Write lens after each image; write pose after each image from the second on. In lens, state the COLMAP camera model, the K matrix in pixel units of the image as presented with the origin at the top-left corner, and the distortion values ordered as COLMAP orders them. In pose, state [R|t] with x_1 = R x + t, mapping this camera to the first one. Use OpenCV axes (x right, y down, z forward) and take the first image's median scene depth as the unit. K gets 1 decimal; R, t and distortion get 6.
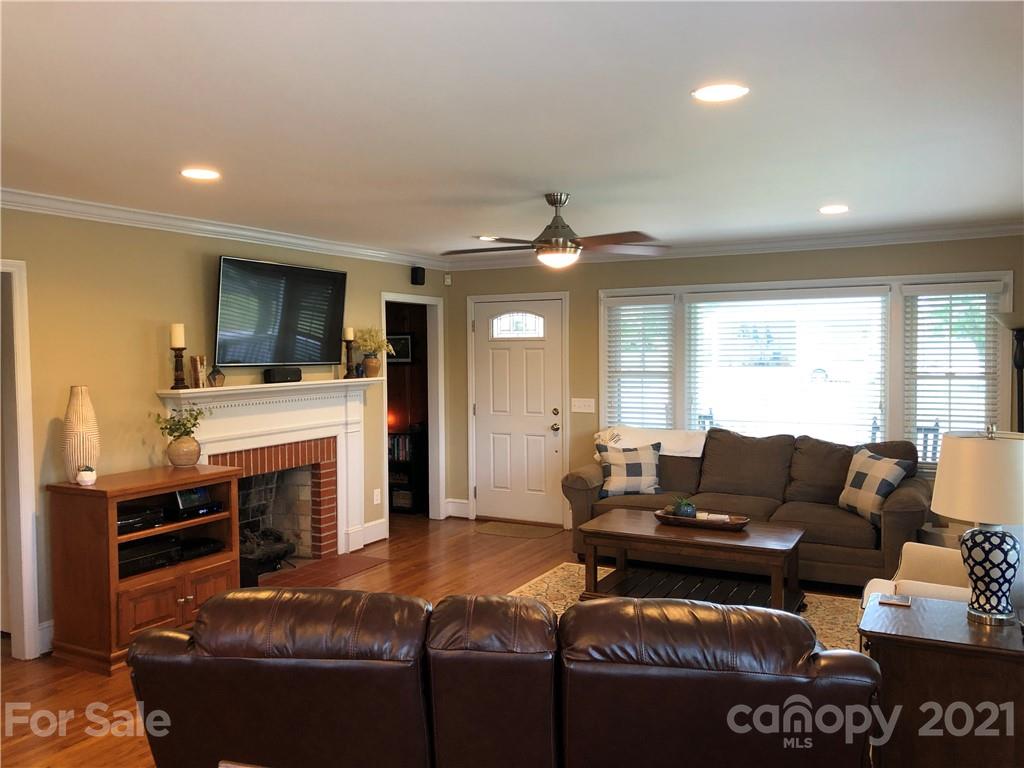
lens RADIAL K [[834.3, 0, 511.7], [0, 834.3, 386.7], [0, 0, 1]] dist [0.059608, -0.089397]
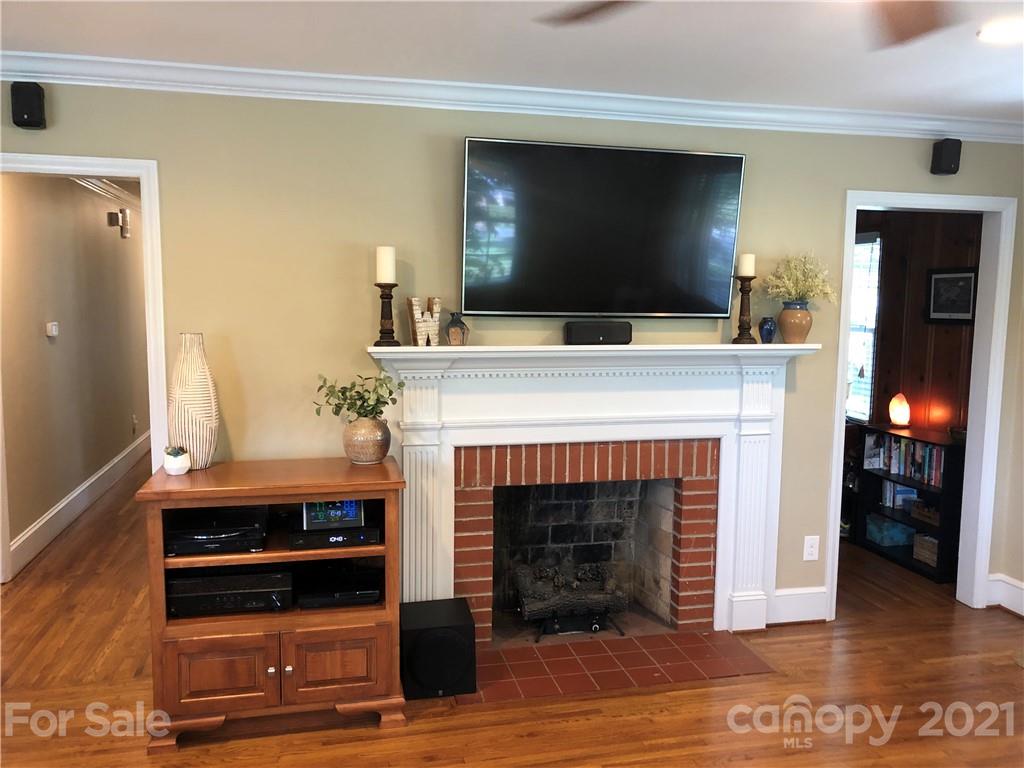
lens RADIAL K [[834.3, 0, 596.1], [0, 834.3, 395.7], [0, 0, 1]] dist [0.059608, -0.089397]
pose [[0.671902, 0.108512, -0.732648, 0.168088], [-0.052654, 0.993704, 0.098889, -0.026054], [0.738766, -0.027867, 0.673385, 0.538657]]
